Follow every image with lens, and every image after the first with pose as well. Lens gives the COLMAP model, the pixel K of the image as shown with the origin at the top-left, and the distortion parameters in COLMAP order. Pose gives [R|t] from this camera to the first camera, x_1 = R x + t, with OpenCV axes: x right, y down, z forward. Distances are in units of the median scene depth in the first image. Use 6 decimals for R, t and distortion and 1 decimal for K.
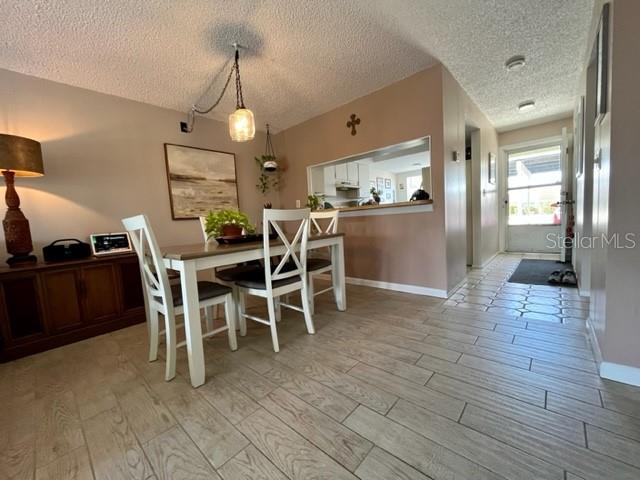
lens RADIAL K [[258.9, 0, 321.8], [0, 258.9, 240.0], [0, 0, 1]] dist [-0.003723, -0.000745]
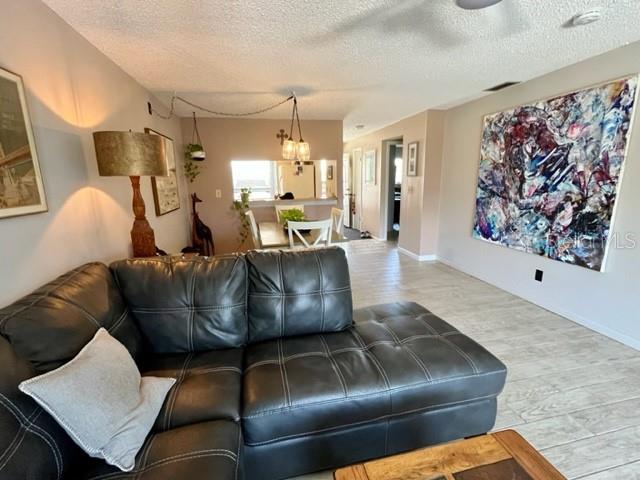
lens RADIAL K [[292.4, 0, 316.4], [0, 292.4, 239.2], [0, 0, 1]] dist [0.003880, 0.000413]
pose [[0.580703, -0.118324, 0.805471, -0.926878], [0.051844, 0.992748, 0.108459, -0.070432], [-0.812463, -0.021224, 0.582626, -0.027600]]
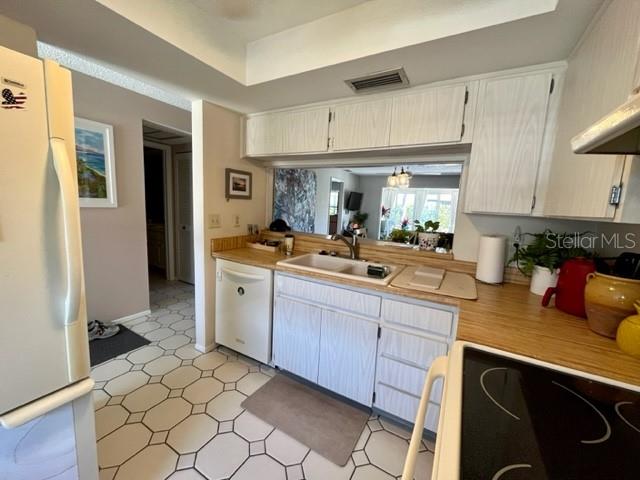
lens RADIAL K [[258.9, 0, 320.5], [0, 258.9, 238.8], [0, 0, 1]] dist [-0.003723, -0.000745]
pose [[-0.976988, 0.034860, -0.210427, 0.341066], [-0.013573, 0.974394, 0.224439, -0.265241], [0.212863, 0.222131, -0.951497, 1.524512]]
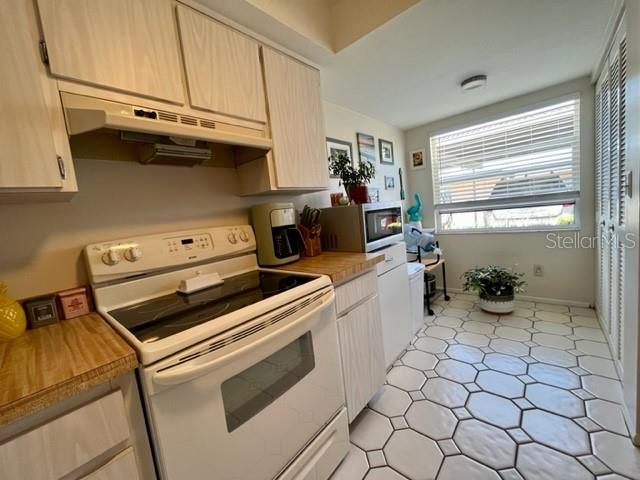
lens RADIAL K [[258.9, 0, 317.2], [0, 258.9, 240.3], [0, 0, 1]] dist [-0.003723, -0.000745]
pose [[0.998535, -0.053805, 0.005769, 0.268746], [0.053678, 0.998352, 0.020282, -0.184711], [-0.006851, -0.019942, 0.999778, 1.157871]]
